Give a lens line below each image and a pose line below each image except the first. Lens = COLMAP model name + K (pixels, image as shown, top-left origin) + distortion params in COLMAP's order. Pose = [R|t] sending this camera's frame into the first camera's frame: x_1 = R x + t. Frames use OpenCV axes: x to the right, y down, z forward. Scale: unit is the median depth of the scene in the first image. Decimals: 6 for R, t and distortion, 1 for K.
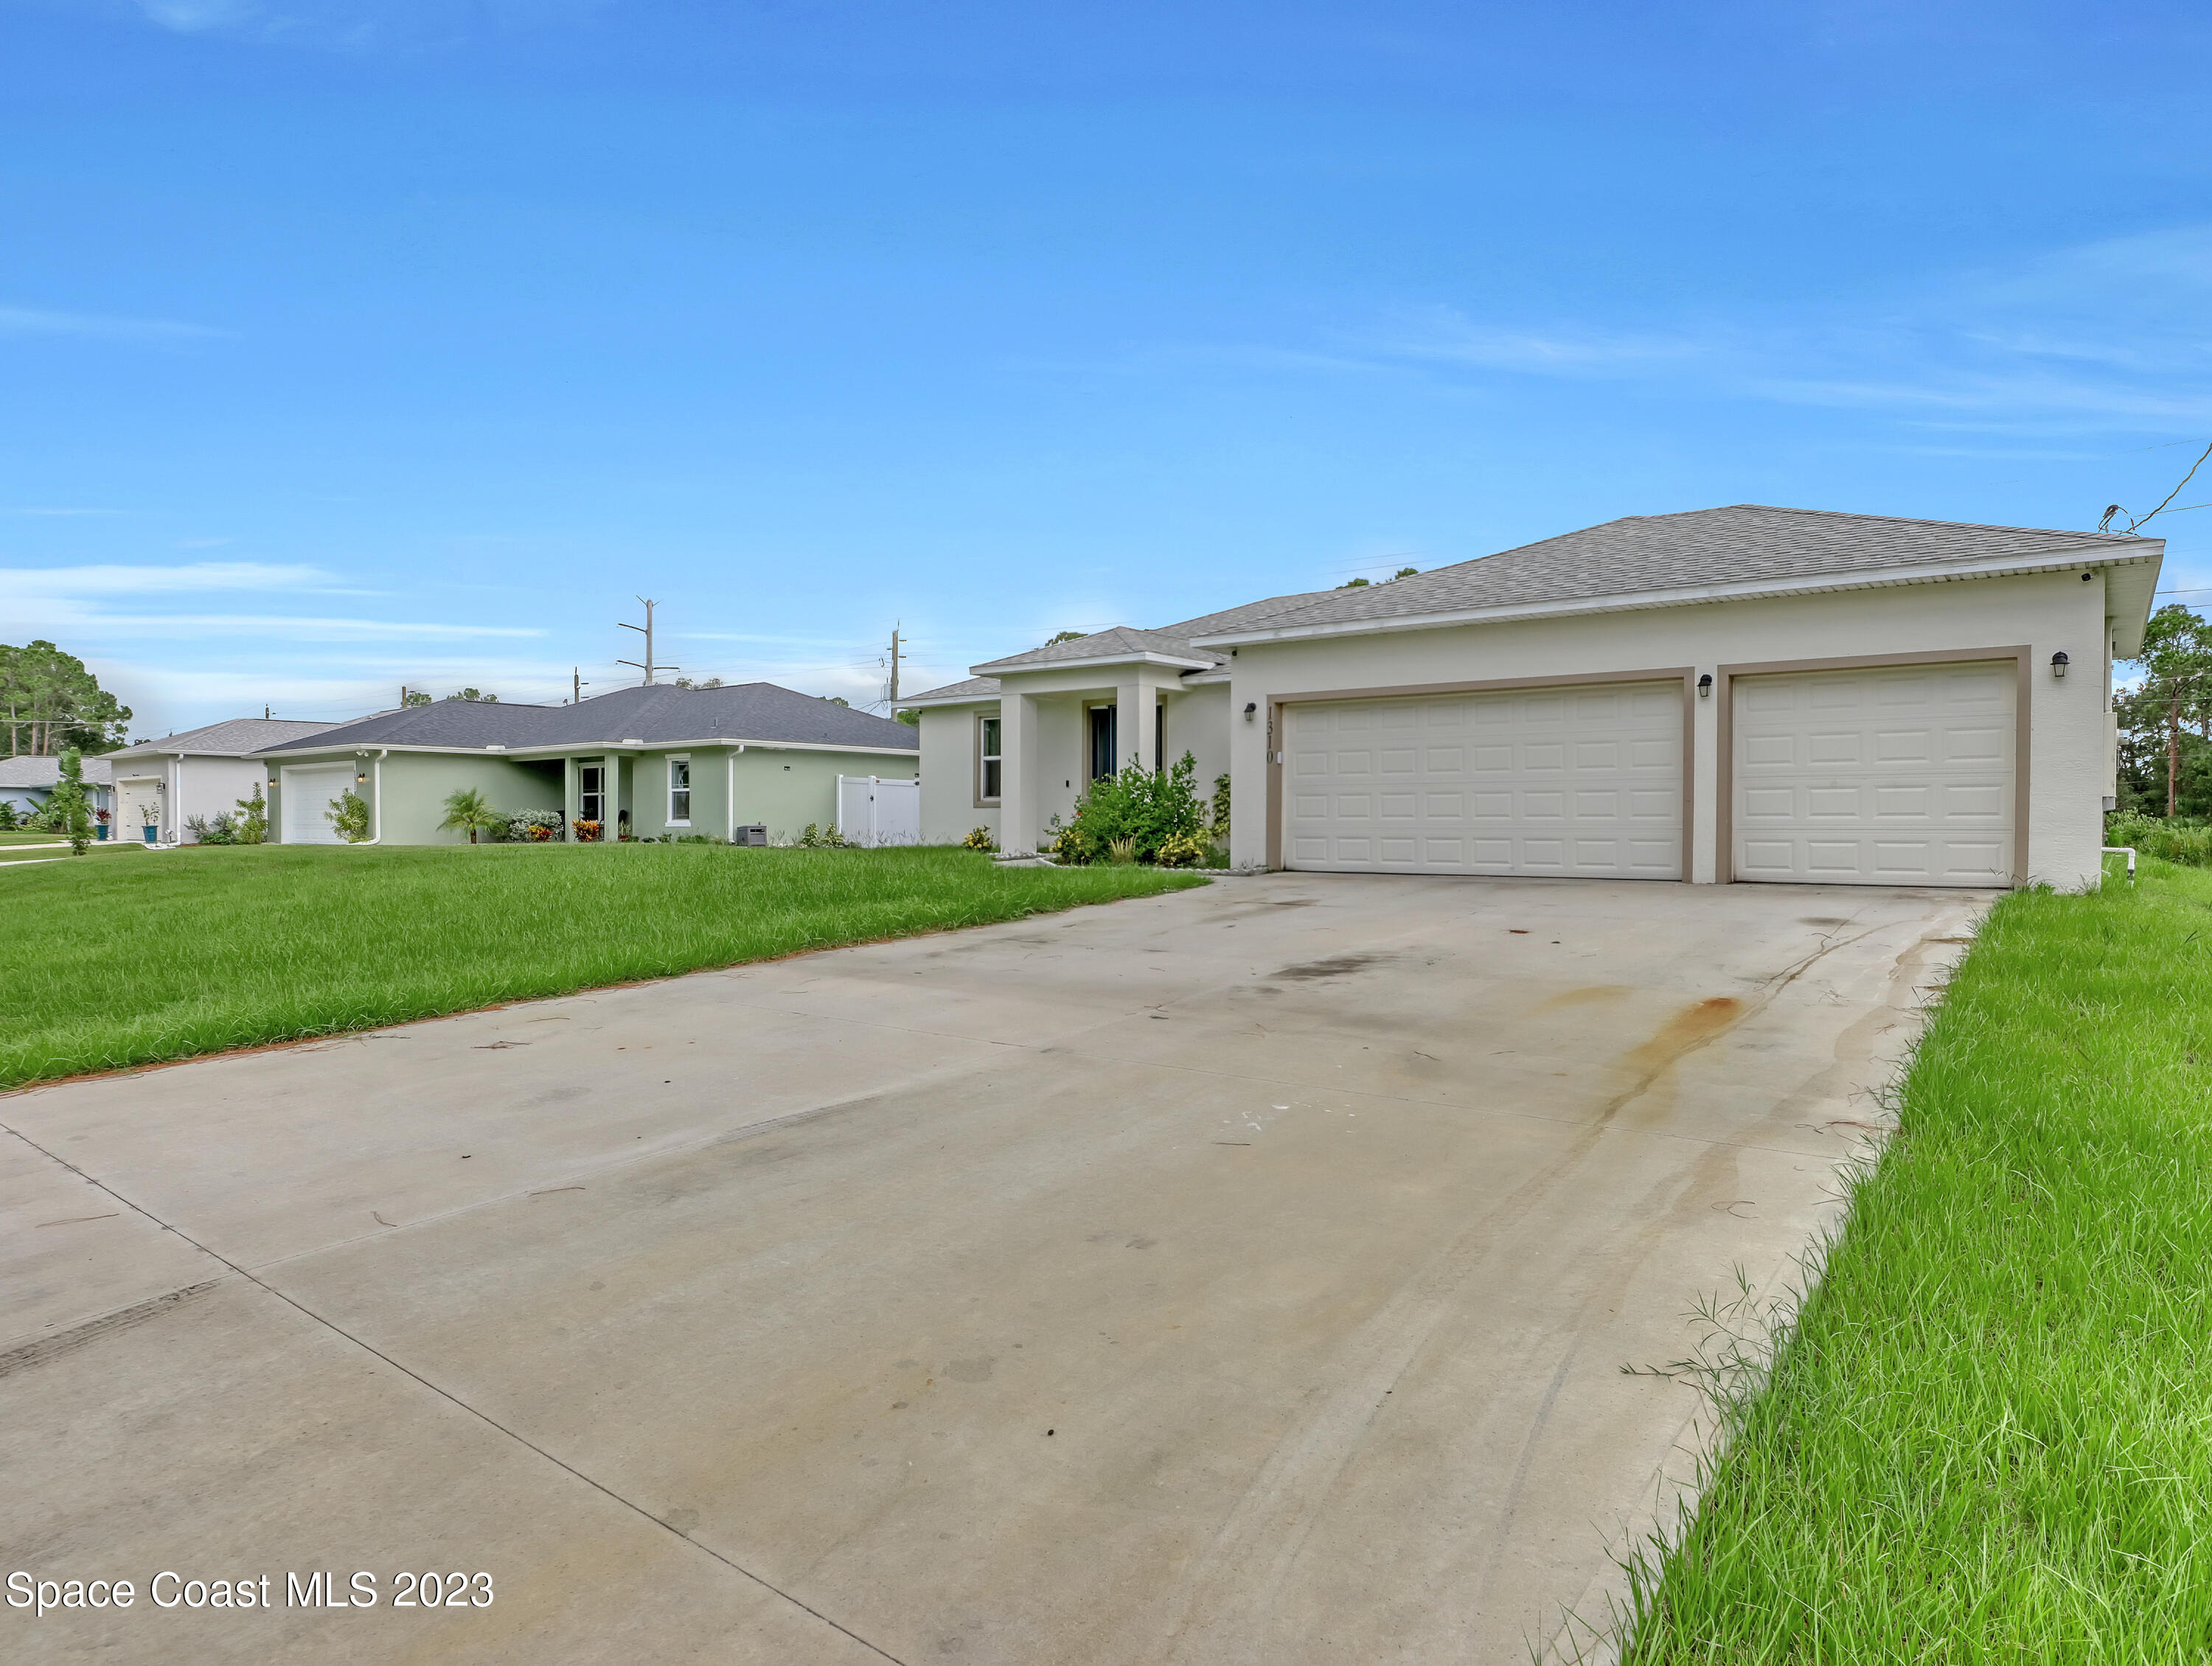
lens RADIAL K [[1296.4, 0, 1089.5], [0, 1296.4, 845.8], [0, 0, 1]] dist [-0.061116, 0.032922]
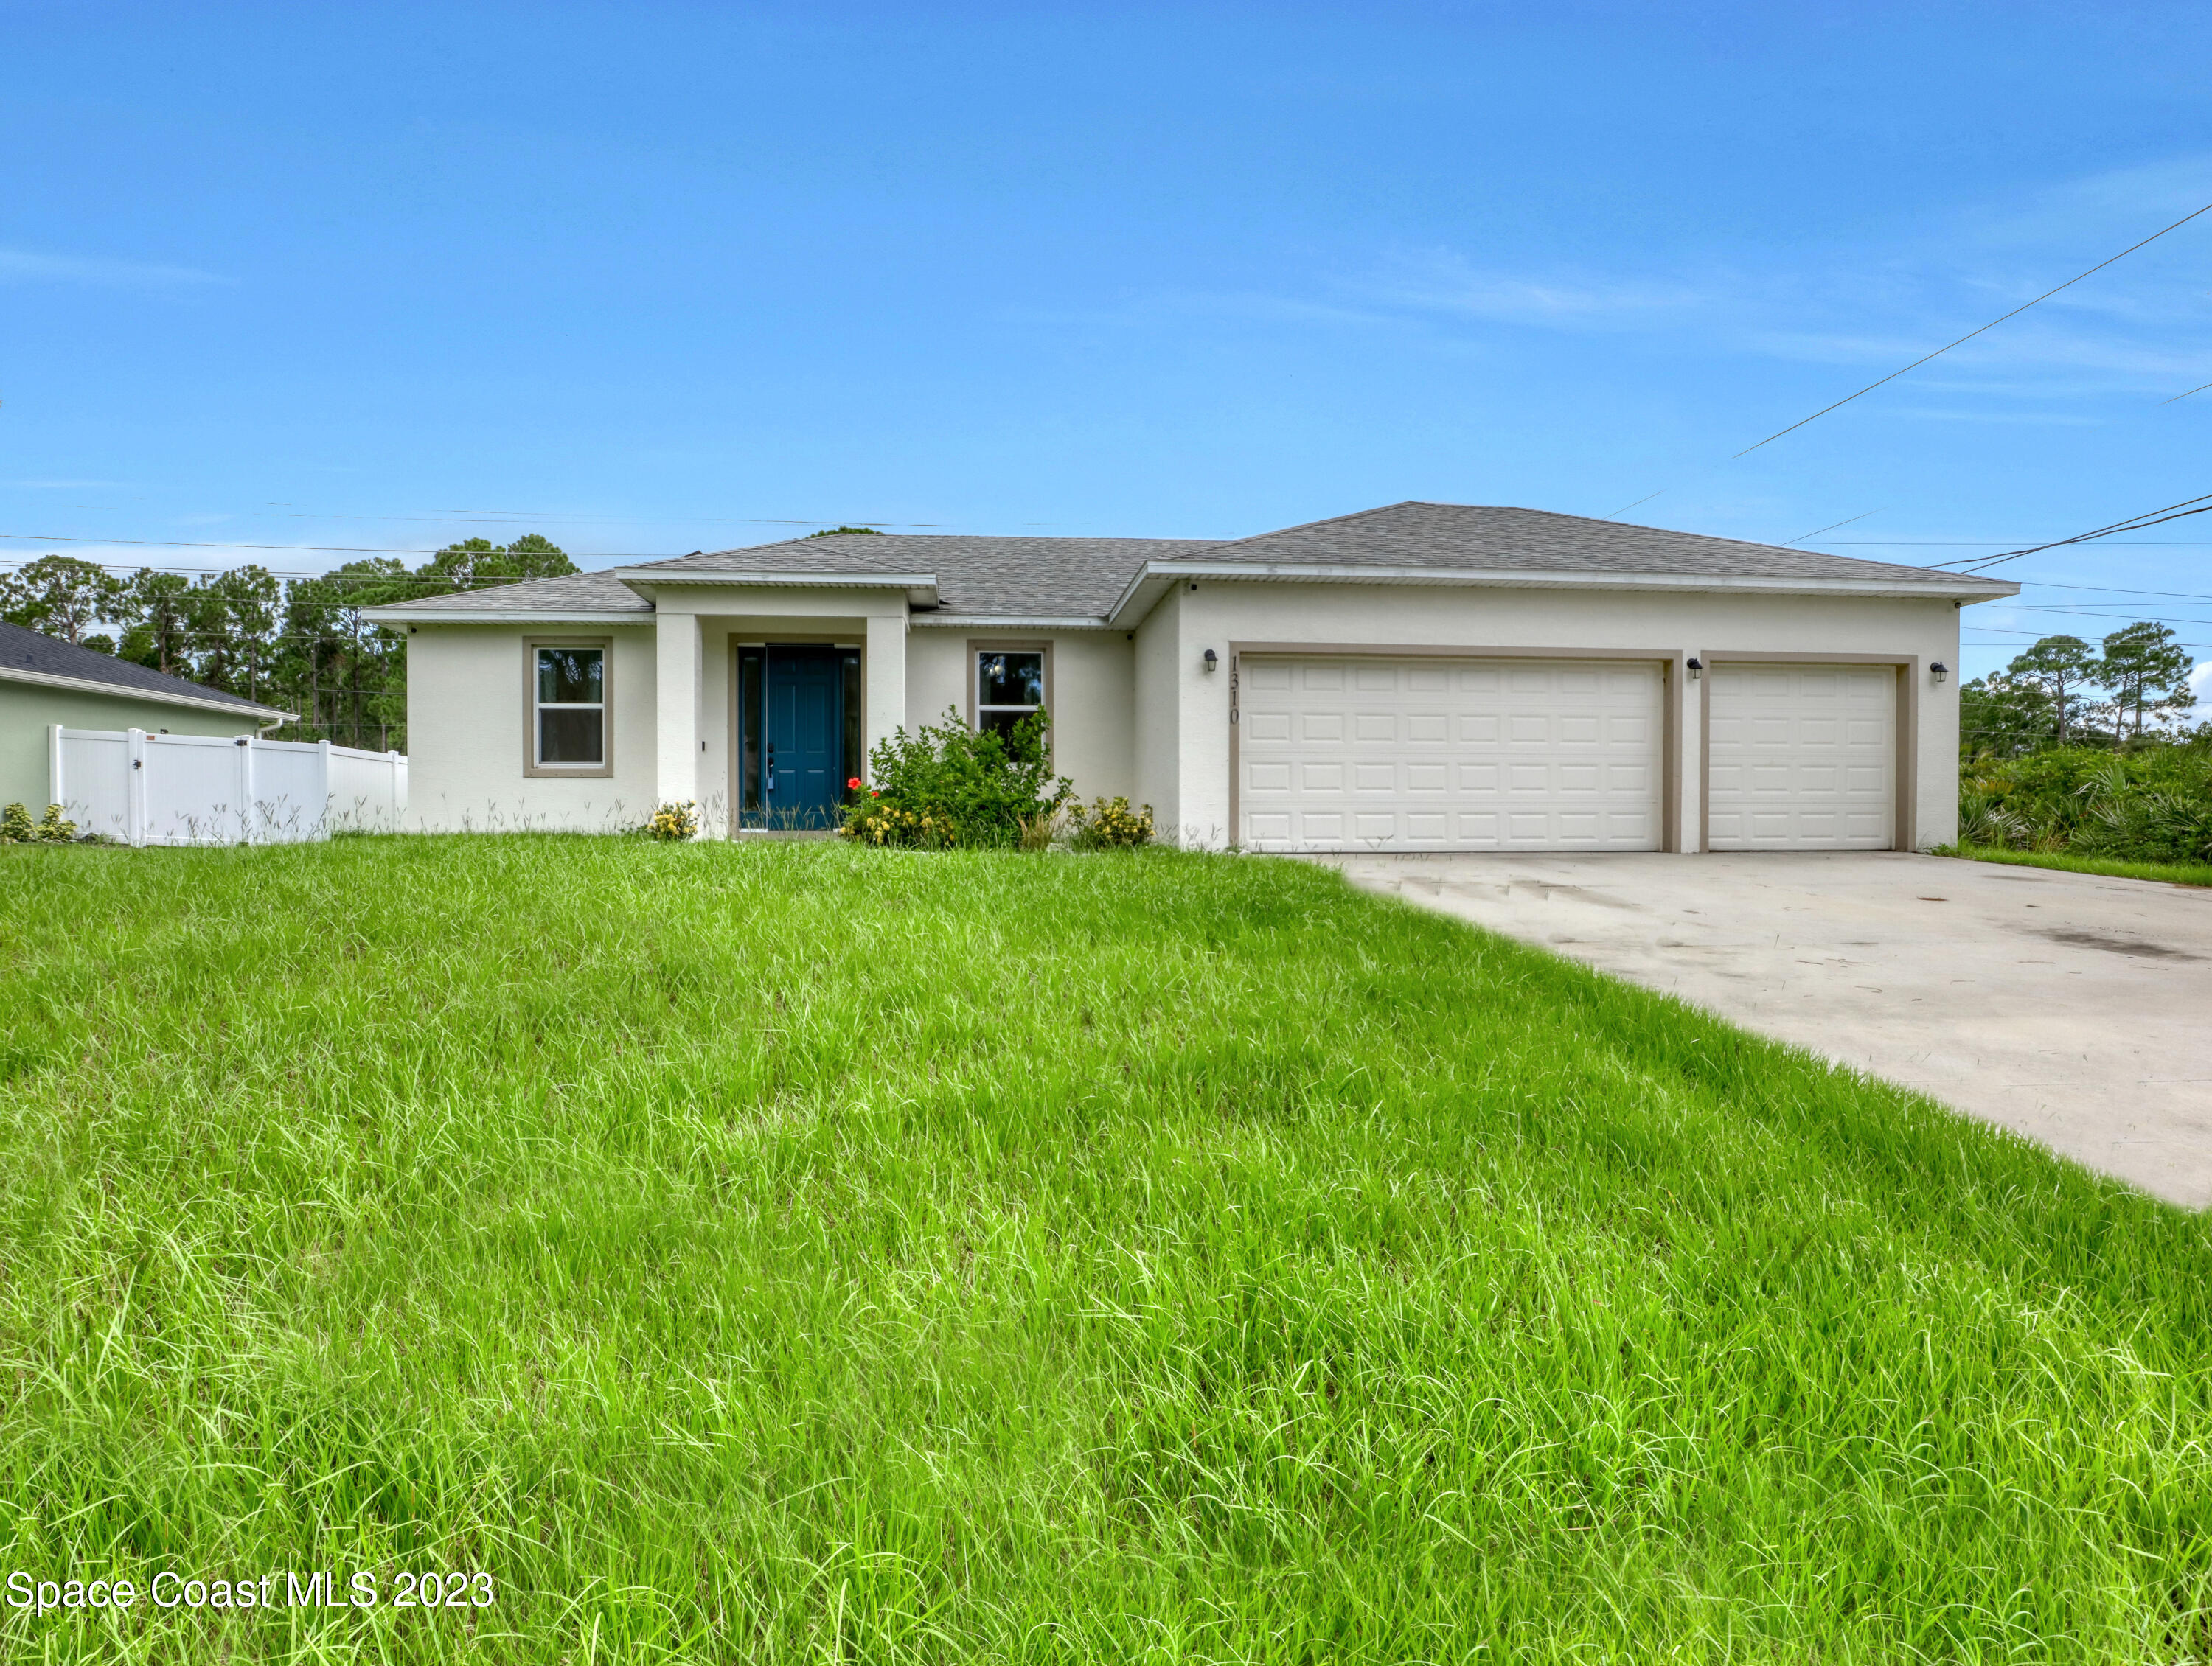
lens RADIAL K [[1296.4, 0, 1089.5], [0, 1296.4, 845.8], [0, 0, 1]] dist [-0.061116, 0.032922]
pose [[0.722773, -0.013759, 0.690948, -0.577998], [0.012429, 0.999899, 0.006910, 0.008261], [-0.690974, 0.003594, 0.722871, 0.533871]]
